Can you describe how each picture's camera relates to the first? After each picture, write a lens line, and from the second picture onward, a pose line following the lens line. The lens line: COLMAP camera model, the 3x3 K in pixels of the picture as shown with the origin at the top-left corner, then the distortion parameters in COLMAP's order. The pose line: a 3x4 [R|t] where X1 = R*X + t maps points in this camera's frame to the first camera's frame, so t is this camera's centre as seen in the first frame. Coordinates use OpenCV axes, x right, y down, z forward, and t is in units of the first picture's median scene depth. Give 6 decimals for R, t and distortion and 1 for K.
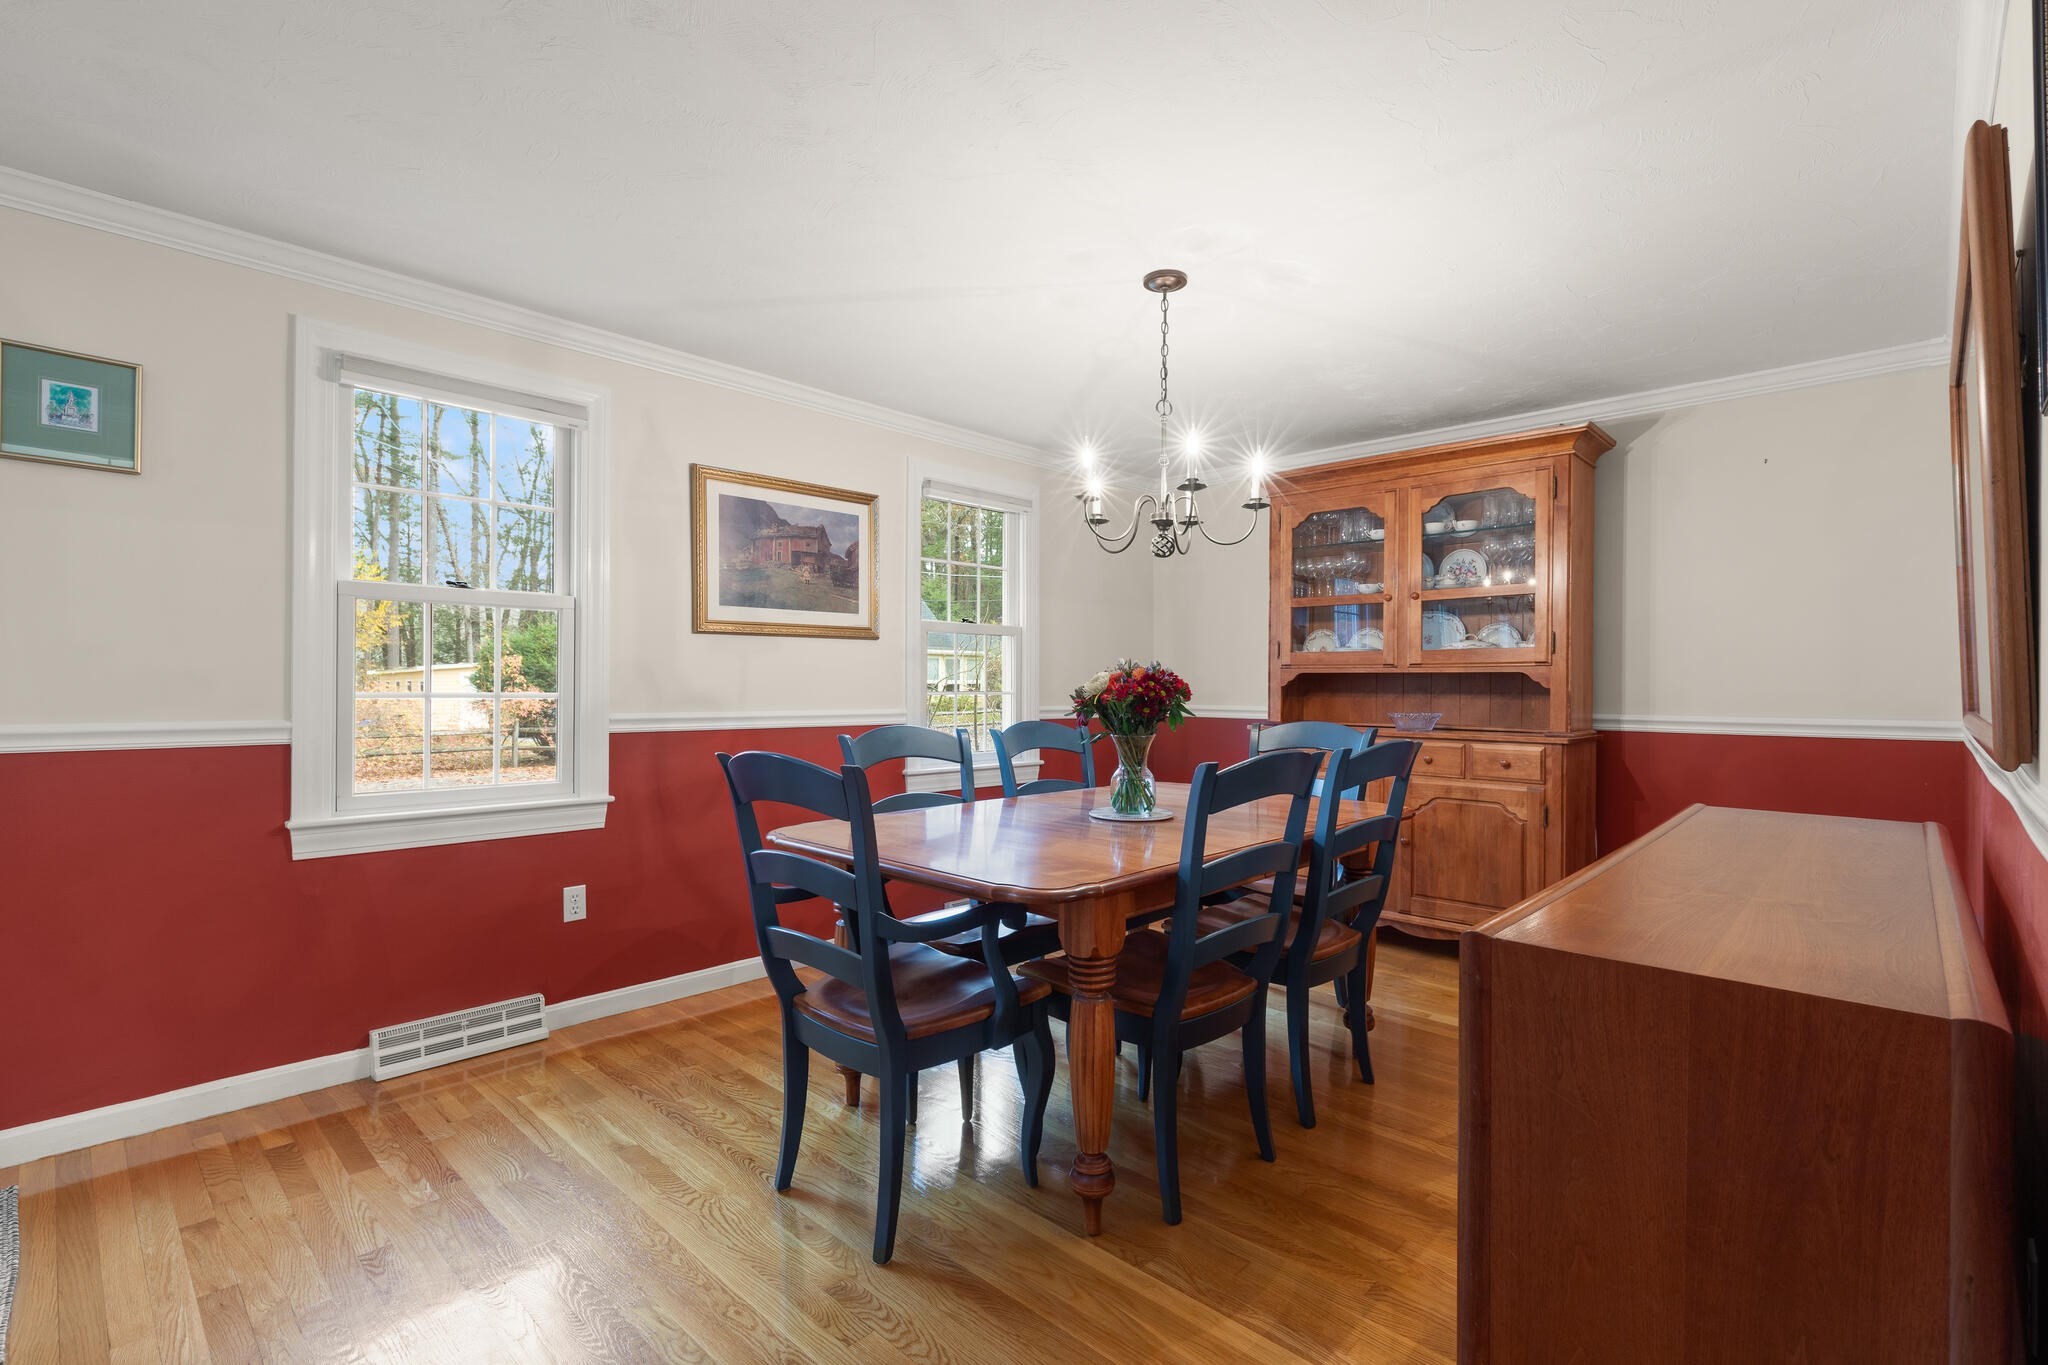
lens RADIAL K [[912.9, 0, 1024.0], [0, 912.9, 682.5], [0, 0, 1]] dist [-0.053514, -0.000024]
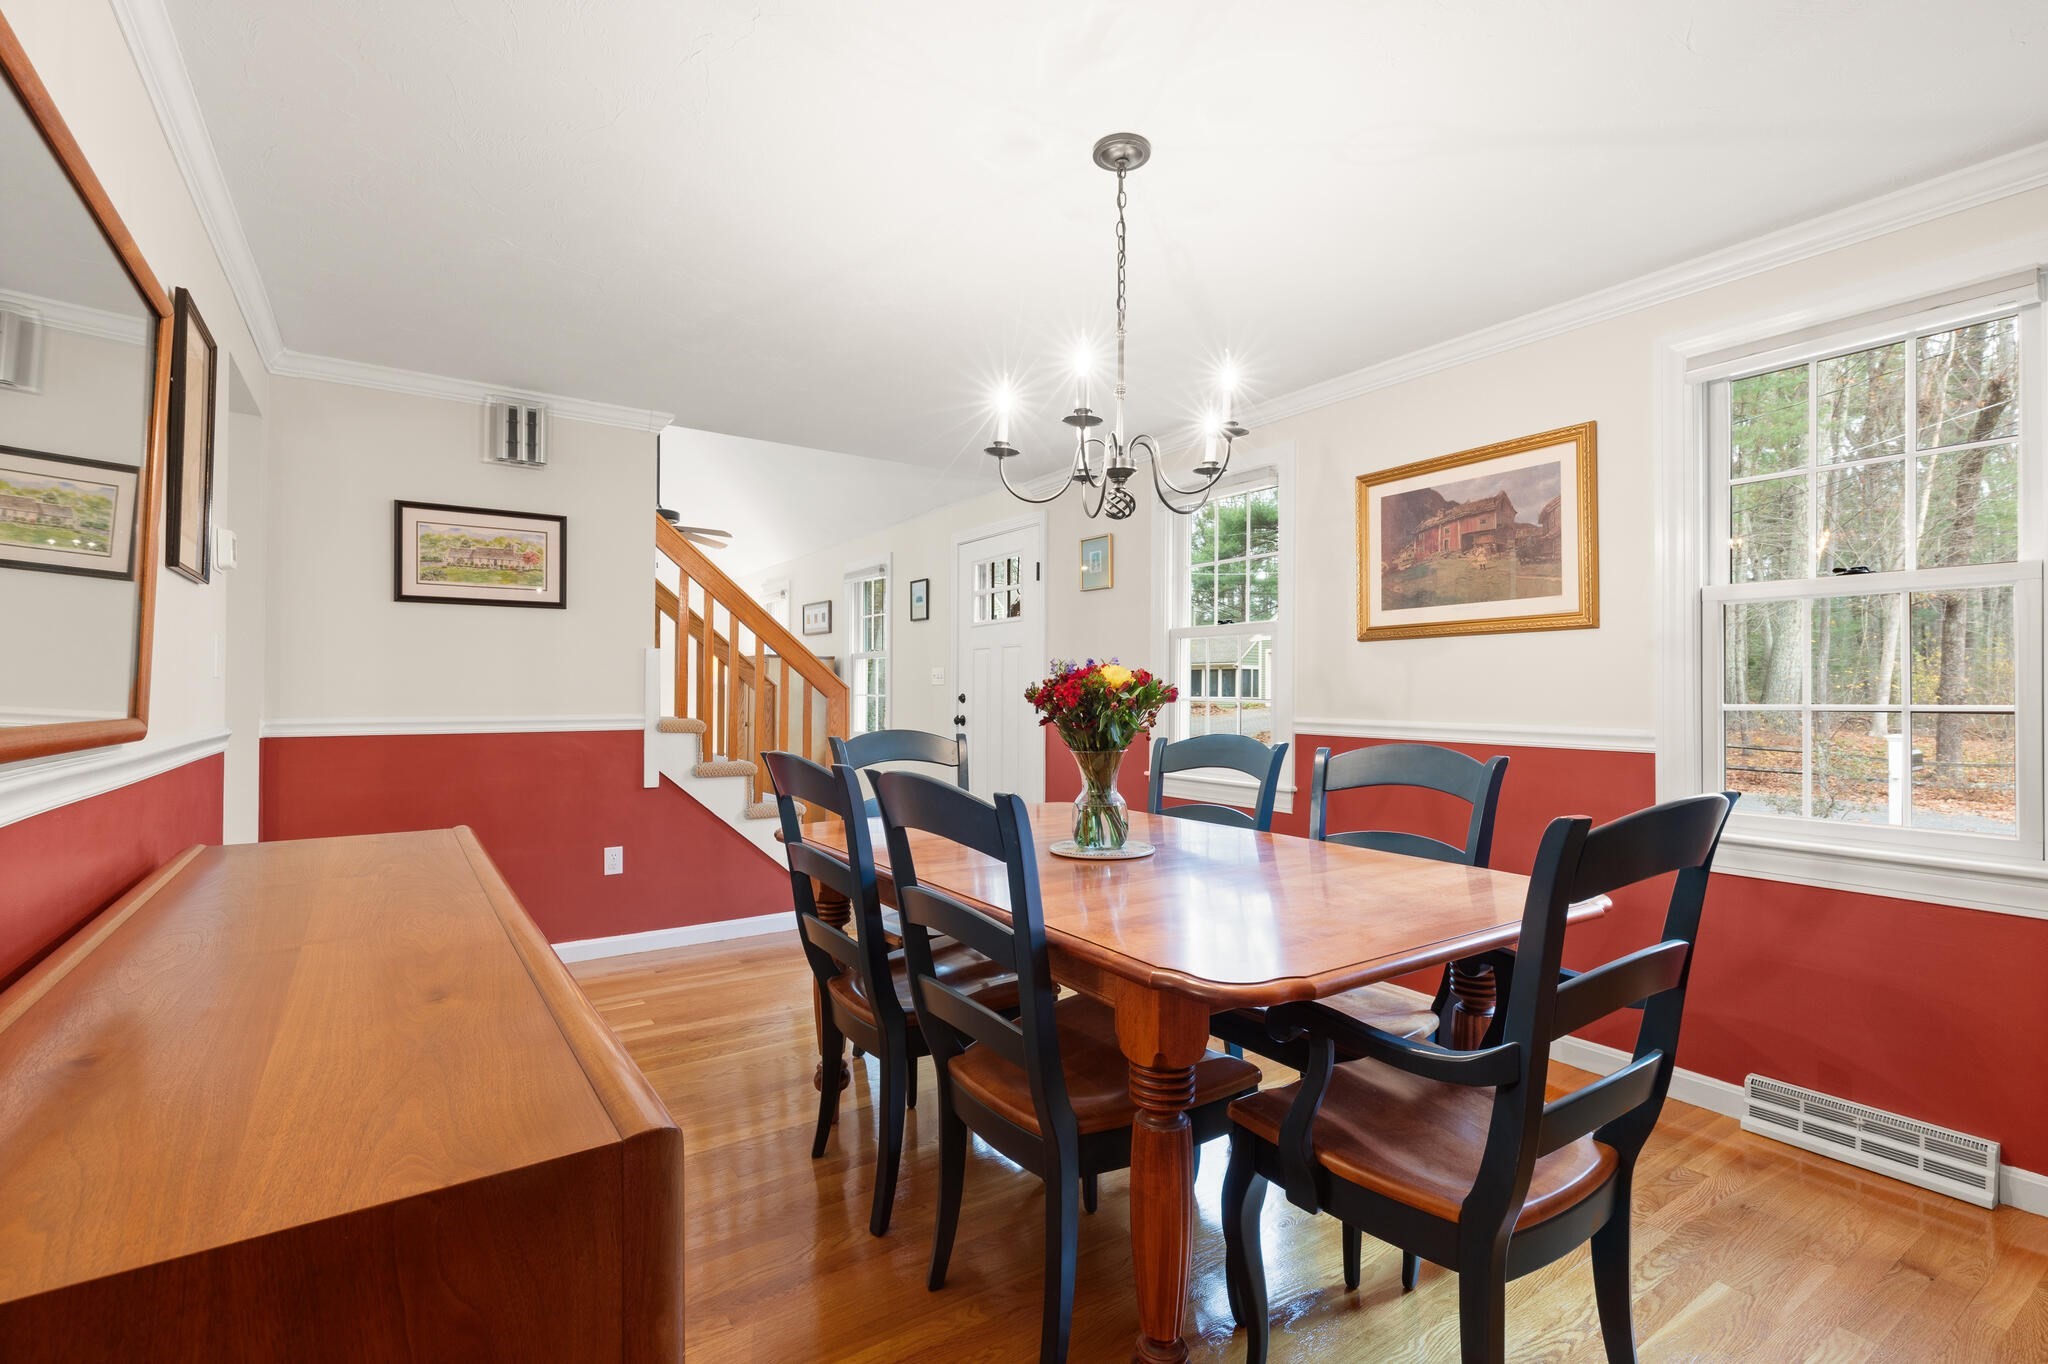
lens RADIAL K [[930.4, 0, 1024.0], [0, 930.4, 682.0], [0, 0, 1]] dist [0.001273, 0.000237]
pose [[-0.231146, -0.019470, -0.972724, 0.677571], [-0.012175, 0.999779, -0.017119, 0.012367], [0.972843, 0.007886, -0.231332, 0.800973]]
